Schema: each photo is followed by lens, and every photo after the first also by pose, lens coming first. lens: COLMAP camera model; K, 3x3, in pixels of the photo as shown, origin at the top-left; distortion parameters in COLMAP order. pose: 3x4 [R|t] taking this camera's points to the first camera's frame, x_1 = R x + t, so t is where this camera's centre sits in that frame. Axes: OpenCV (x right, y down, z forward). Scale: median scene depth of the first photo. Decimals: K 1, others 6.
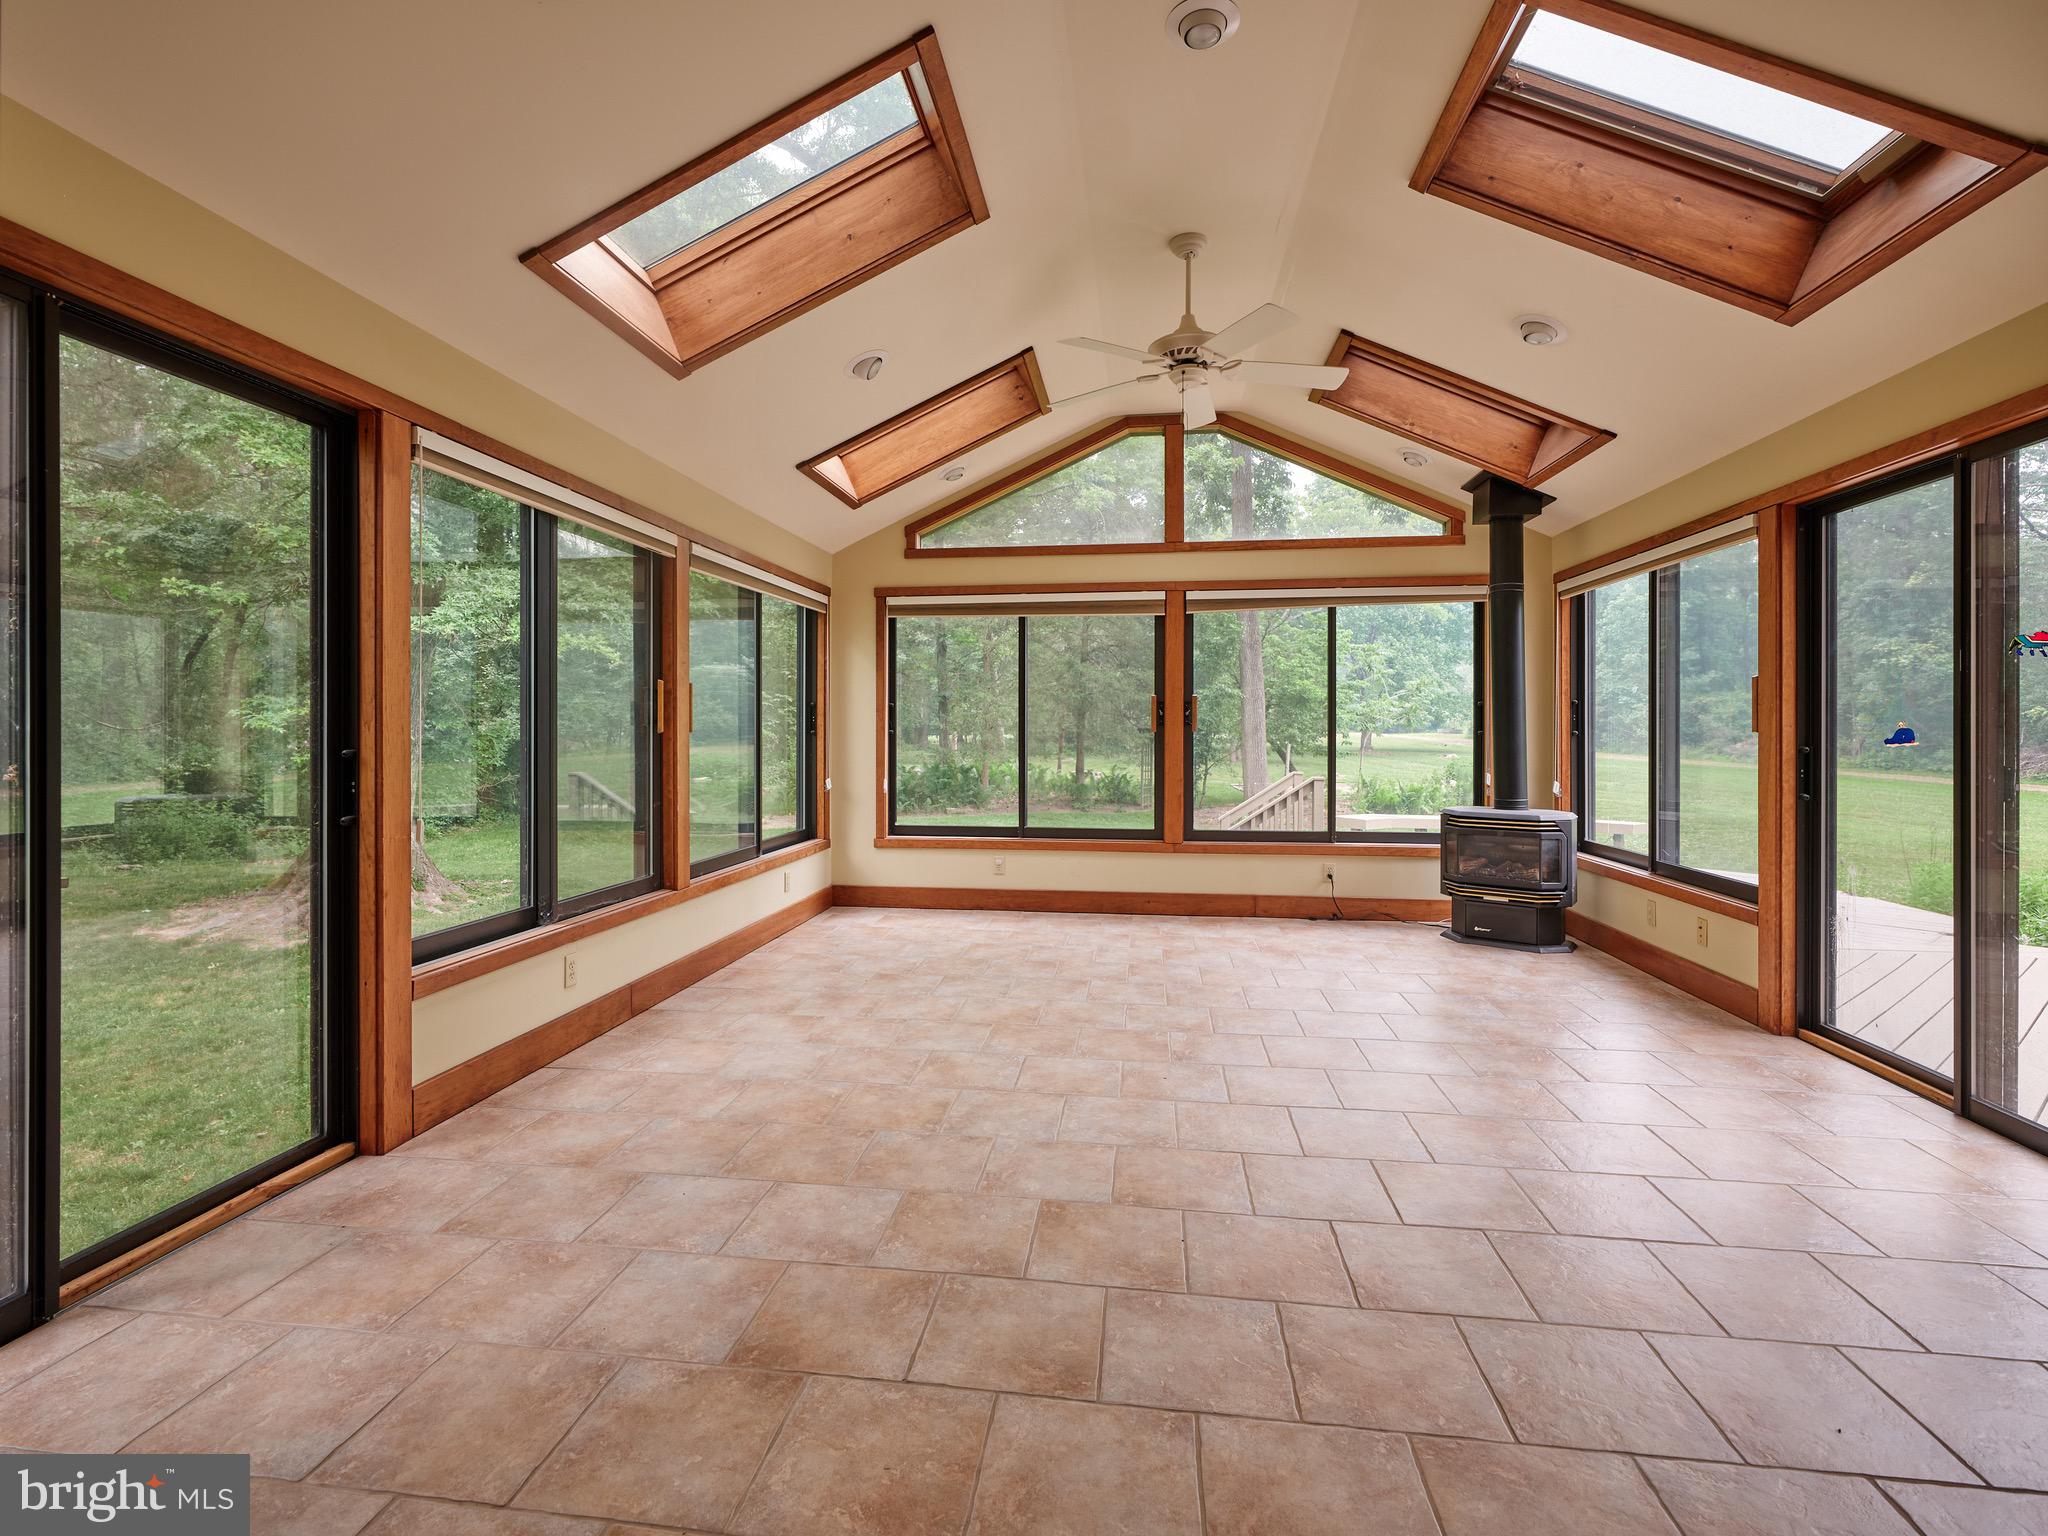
lens RADIAL K [[955.9, 0, 1017.3], [0, 955.9, 731.0], [0, 0, 1]] dist [0.000008, 0.000125]
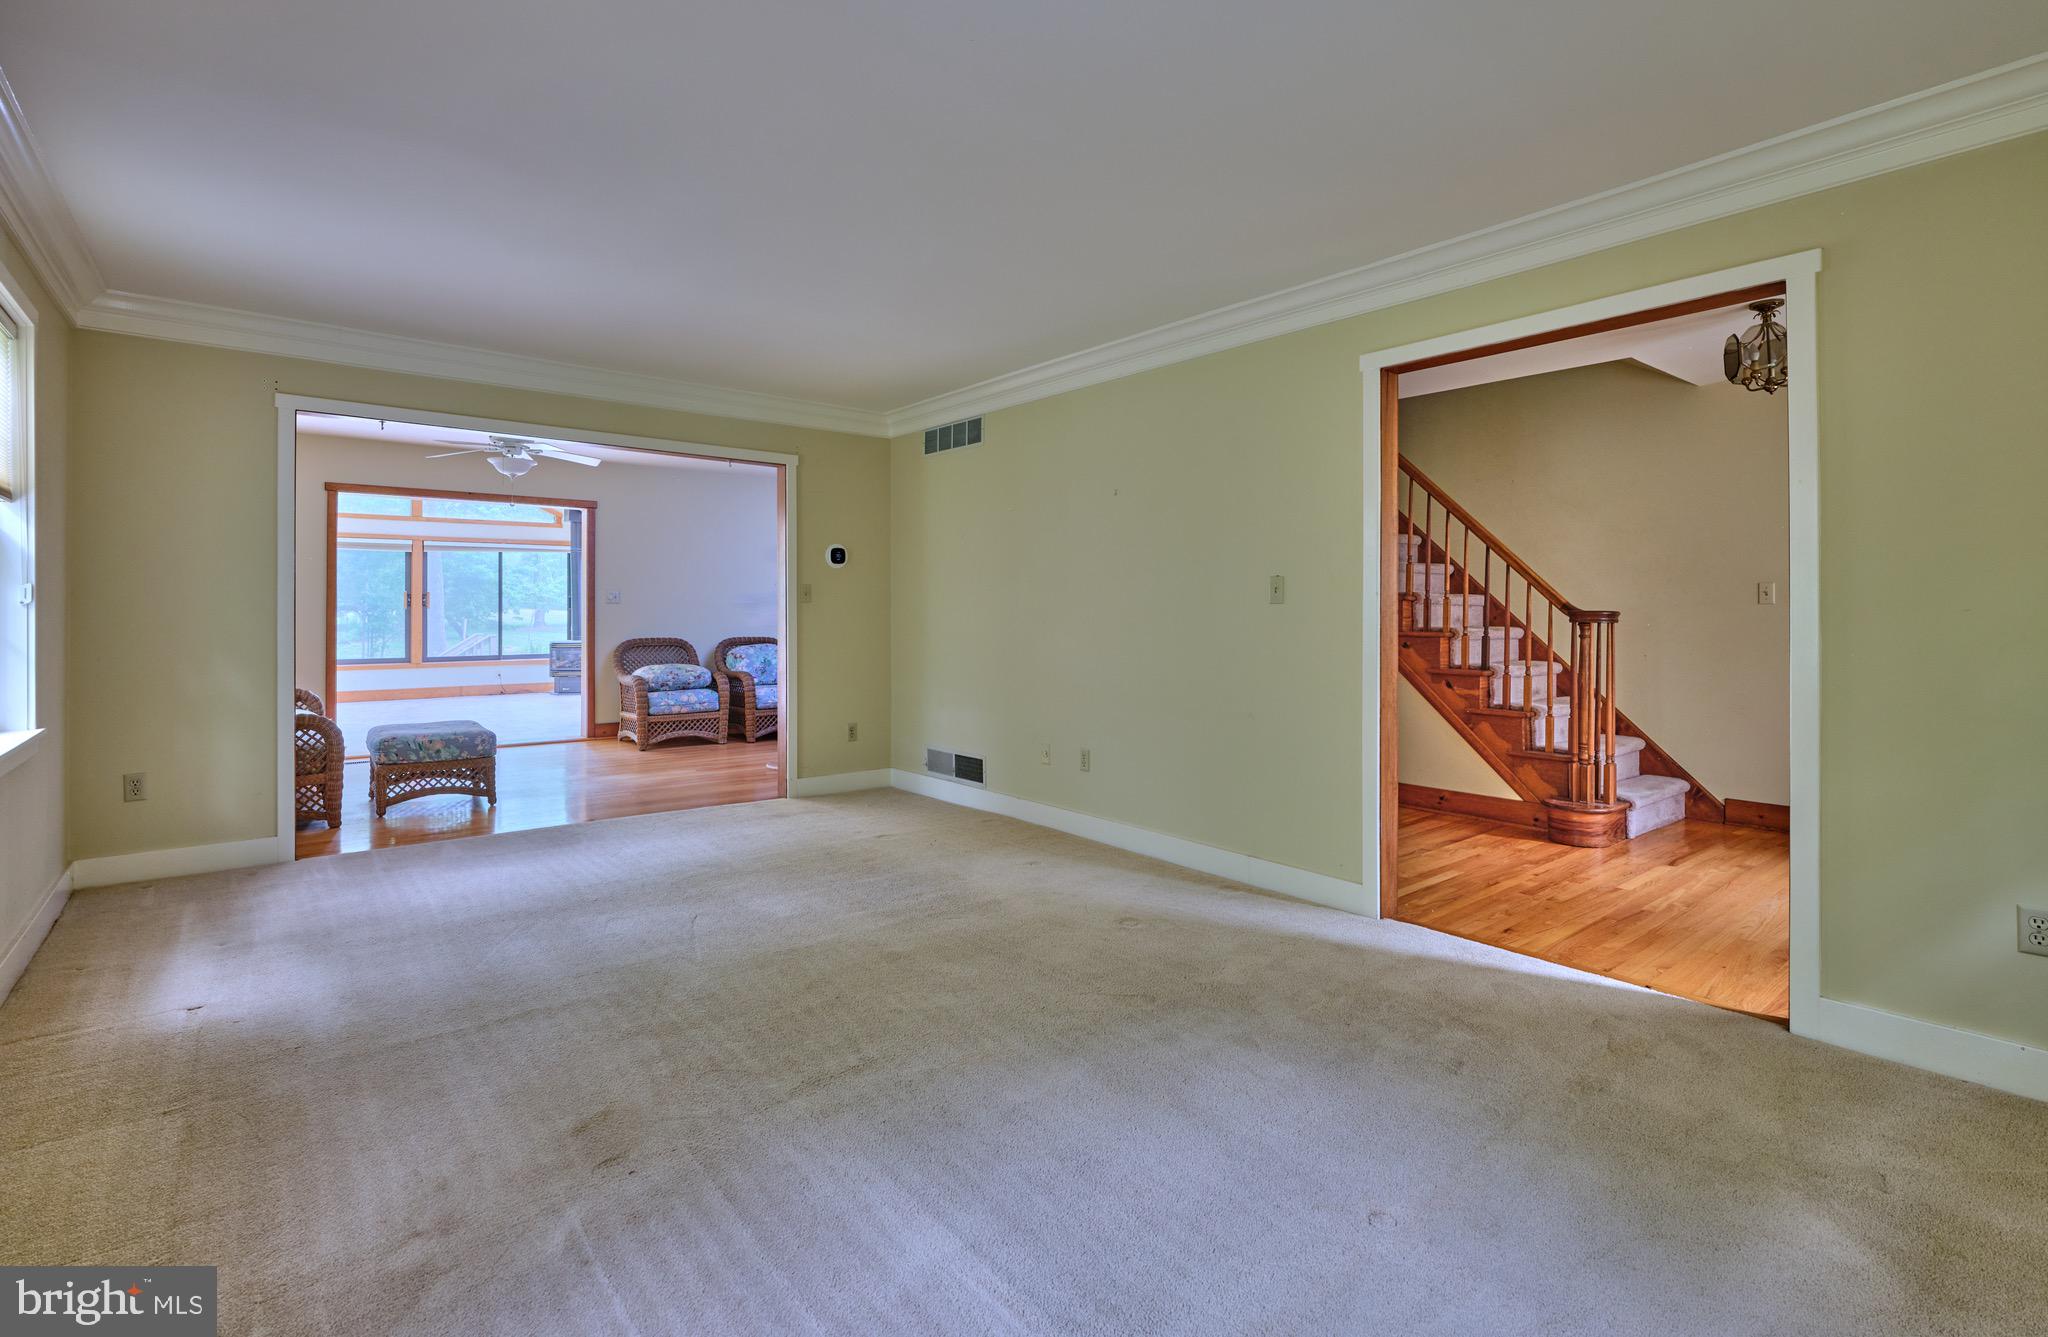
lens RADIAL K [[962.0, 0, 1021.8], [0, 962.0, 610.3], [0, 0, 1]] dist [-0.000225, 0.000005]
pose [[0.689725, -0.001084, 0.724070, -0.433179], [-0.000317, 0.999998, 0.001799, -0.000817], [-0.724071, -0.001470, 0.689724, -1.355100]]
